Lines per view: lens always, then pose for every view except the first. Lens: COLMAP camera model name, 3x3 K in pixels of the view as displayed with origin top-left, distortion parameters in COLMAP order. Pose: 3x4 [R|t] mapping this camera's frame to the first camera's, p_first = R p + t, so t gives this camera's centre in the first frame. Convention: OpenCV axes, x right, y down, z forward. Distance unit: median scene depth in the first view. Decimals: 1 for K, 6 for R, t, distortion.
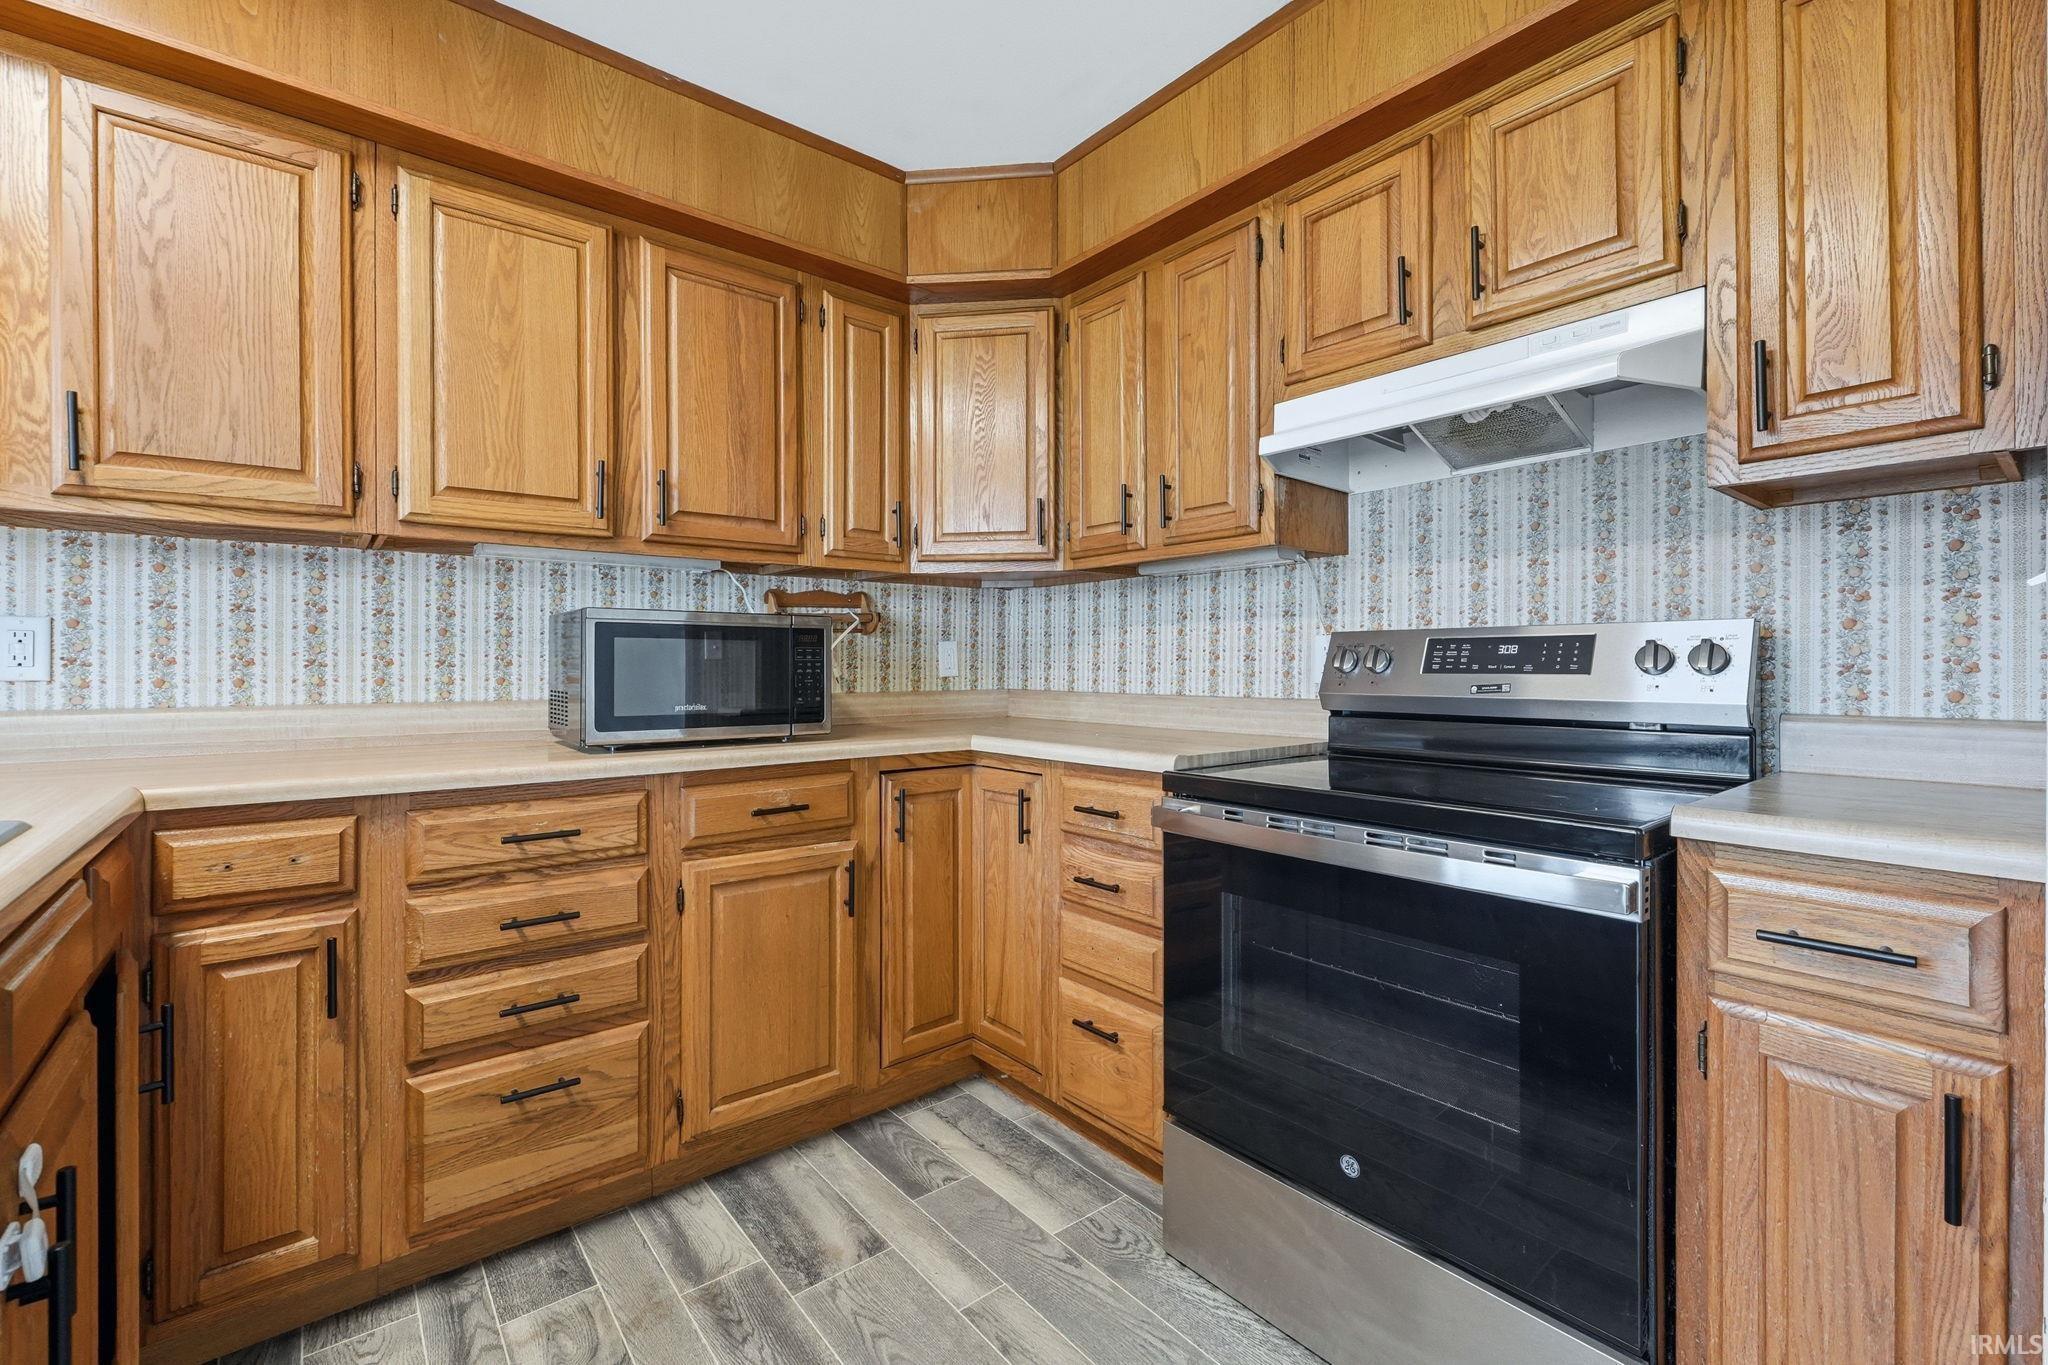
lens RADIAL K [[867.5, 0, 1021.4], [0, 867.5, 667.7], [0, 0, 1]] dist [-0.000167, -0.000339]
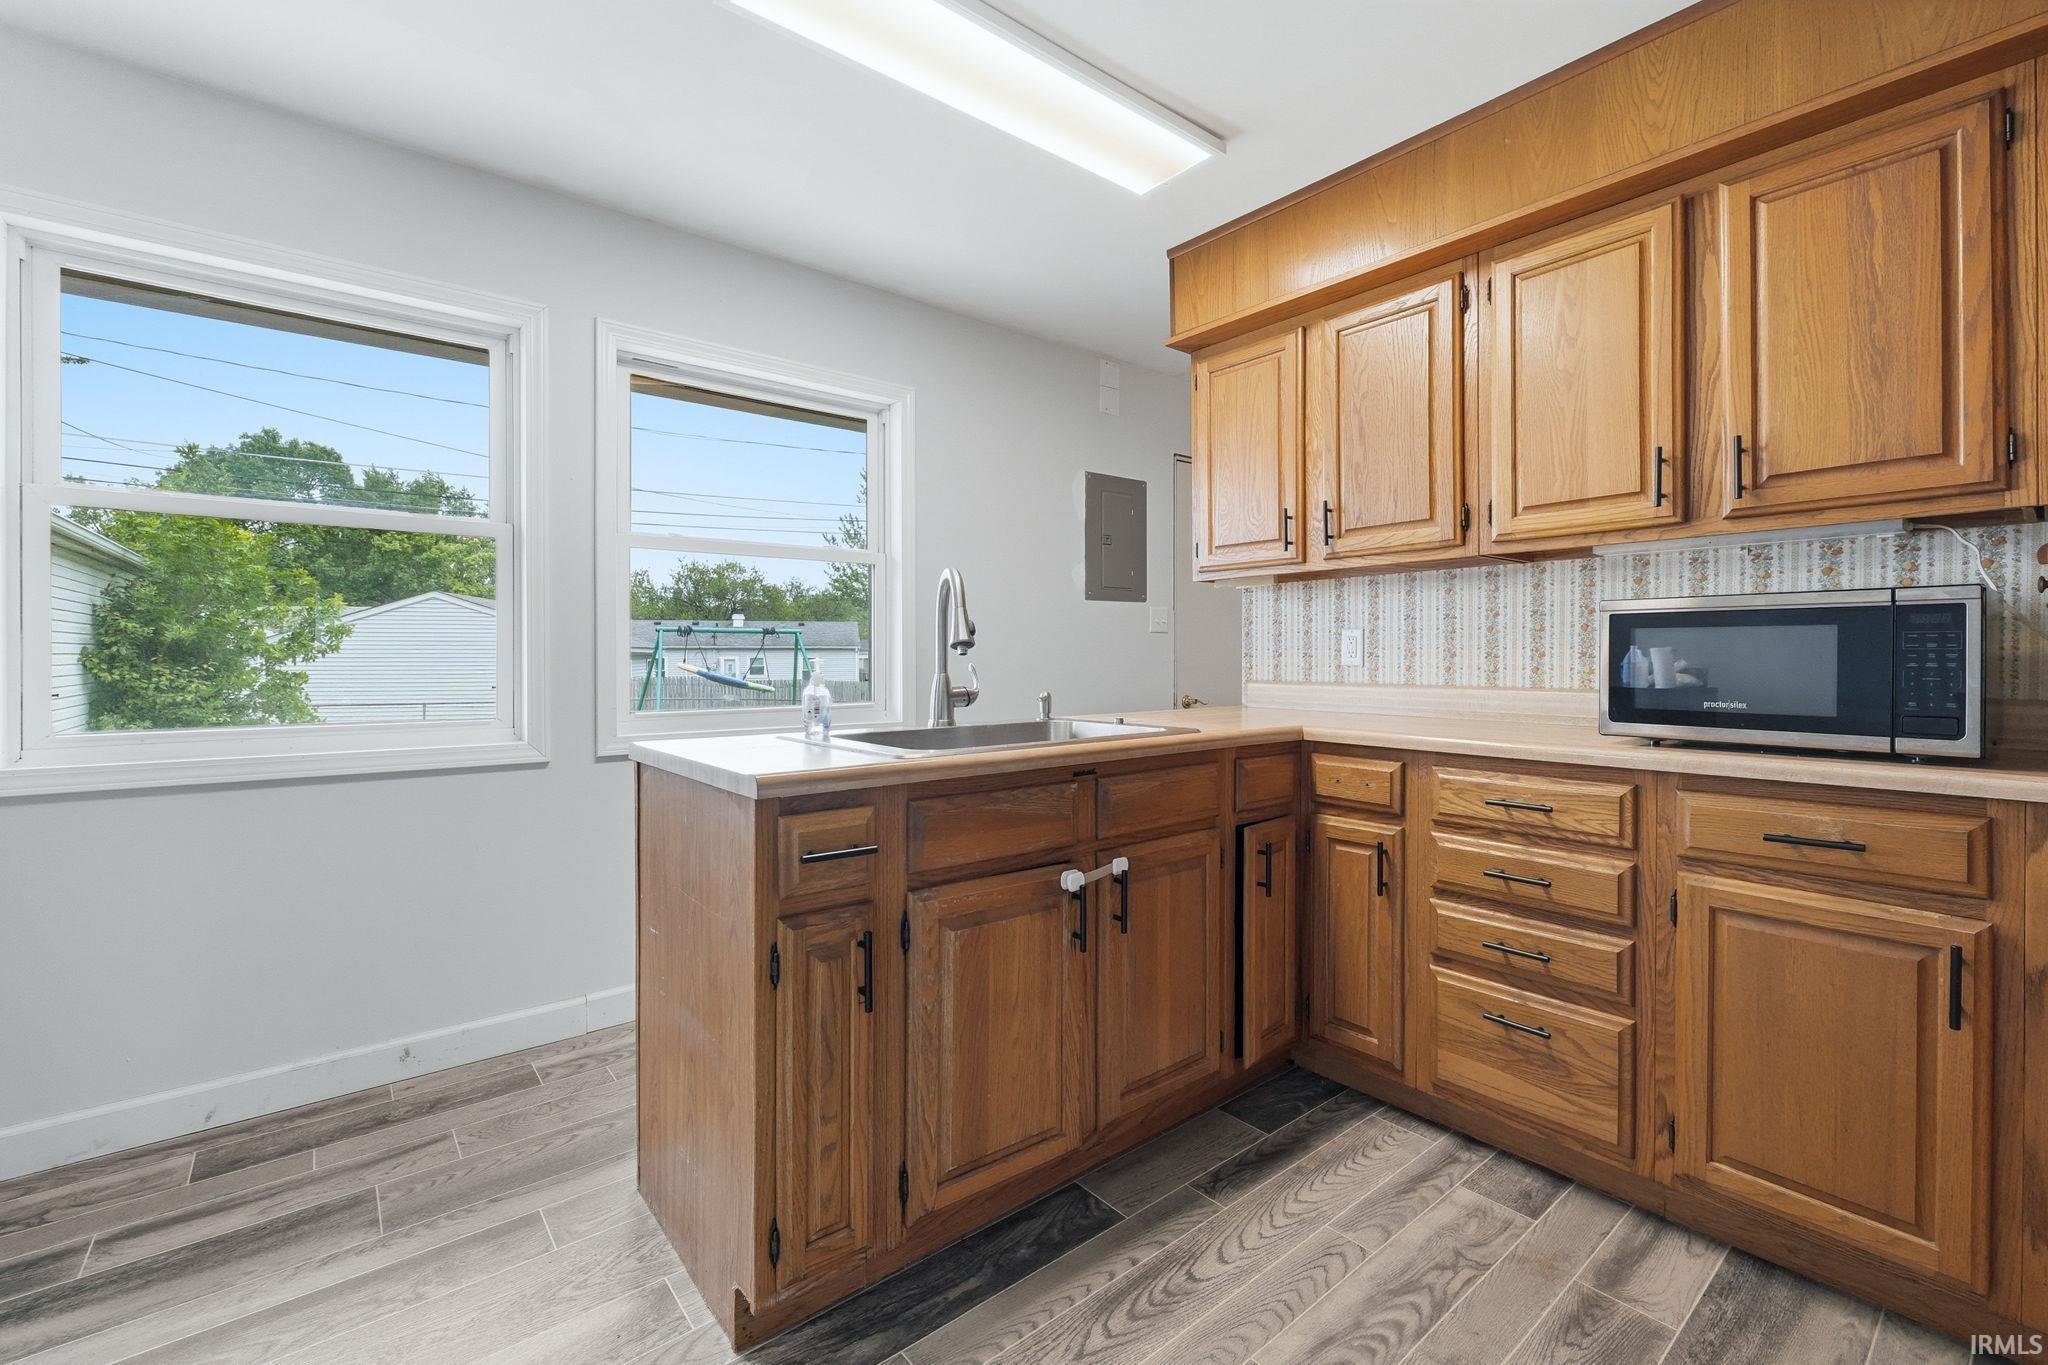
lens RADIAL K [[861.2, 0, 1019.6], [0, 861.2, 662.8], [0, 0, 1]] dist [-0.001195, -0.000381]
pose [[0.001670, 0.006929, -0.999975, 0.541105], [-0.003411, 0.999970, 0.006924, 0.000089], [0.999993, 0.003400, 0.001694, 0.312205]]
